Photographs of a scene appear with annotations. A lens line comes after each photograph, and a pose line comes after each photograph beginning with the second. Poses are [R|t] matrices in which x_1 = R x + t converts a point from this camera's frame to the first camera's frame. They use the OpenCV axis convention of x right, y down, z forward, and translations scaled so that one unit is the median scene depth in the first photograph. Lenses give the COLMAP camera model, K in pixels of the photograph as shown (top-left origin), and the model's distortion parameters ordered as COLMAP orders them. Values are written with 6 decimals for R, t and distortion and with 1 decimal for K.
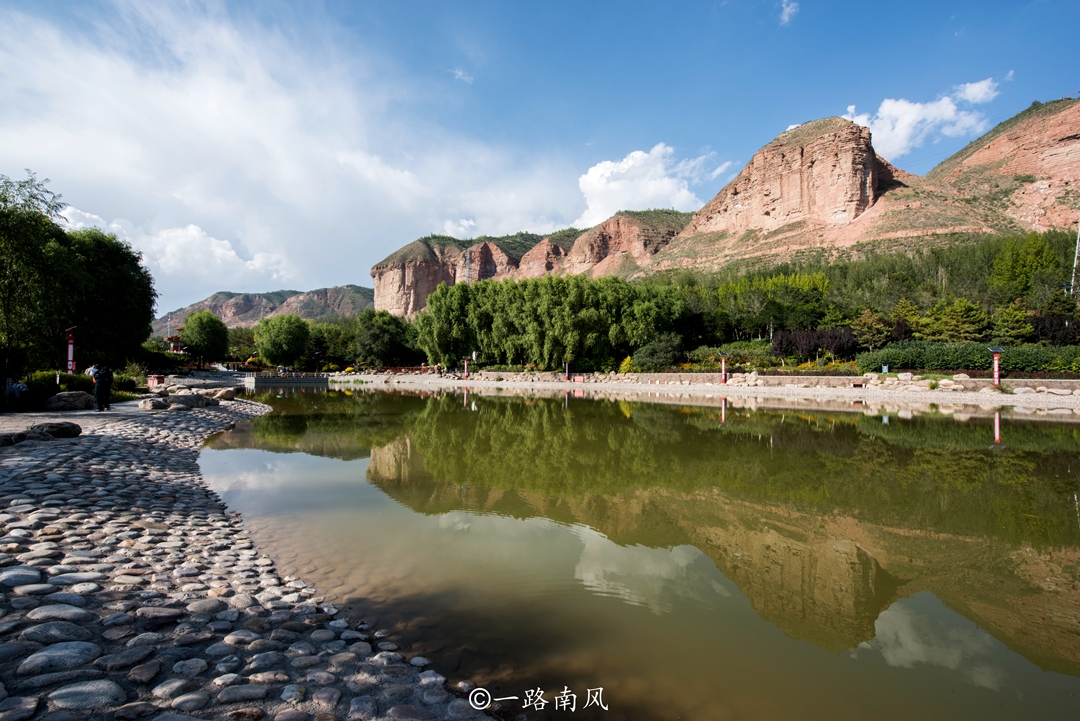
lens RADIAL K [[445.3, 0, 540.0], [0, 445.3, 360.5], [0, 0, 1]] dist [-0.003718, -0.000172]
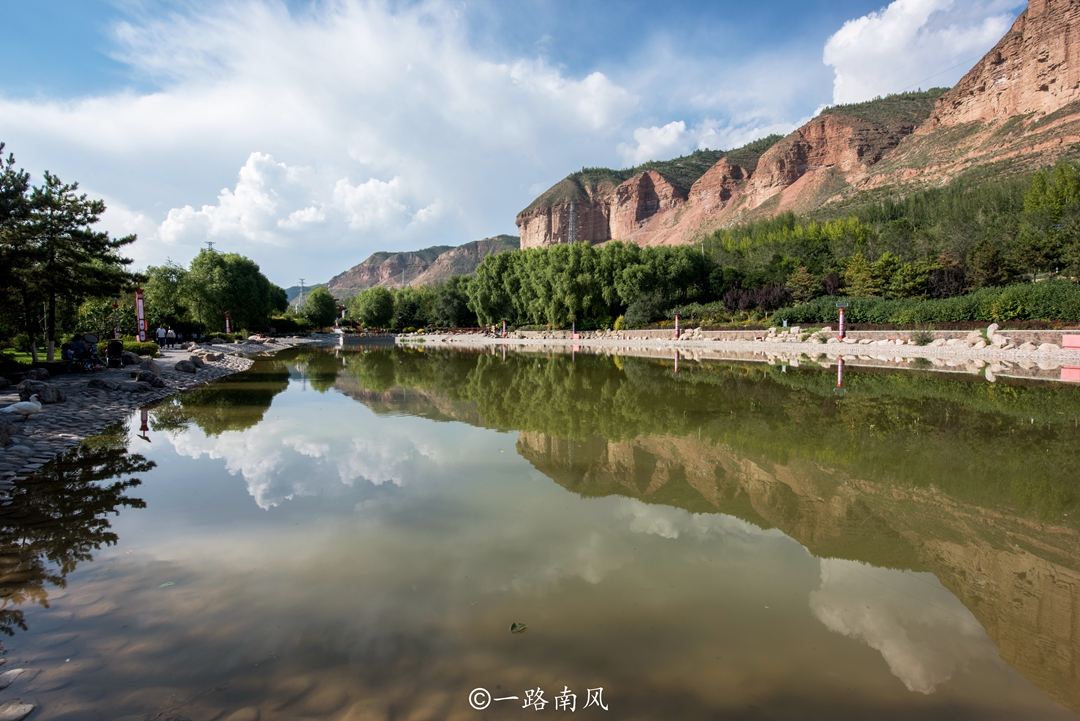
lens RADIAL K [[560.5, 0, 540.0], [0, 560.5, 360.5], [0, 0, 1]] dist [0.000303, -0.000996]
pose [[0.936606, 0.004824, -0.350352, 0.102140], [0.021464, 0.997238, 0.071110, -0.000089], [0.349727, -0.074122, 0.933915, -0.077861]]
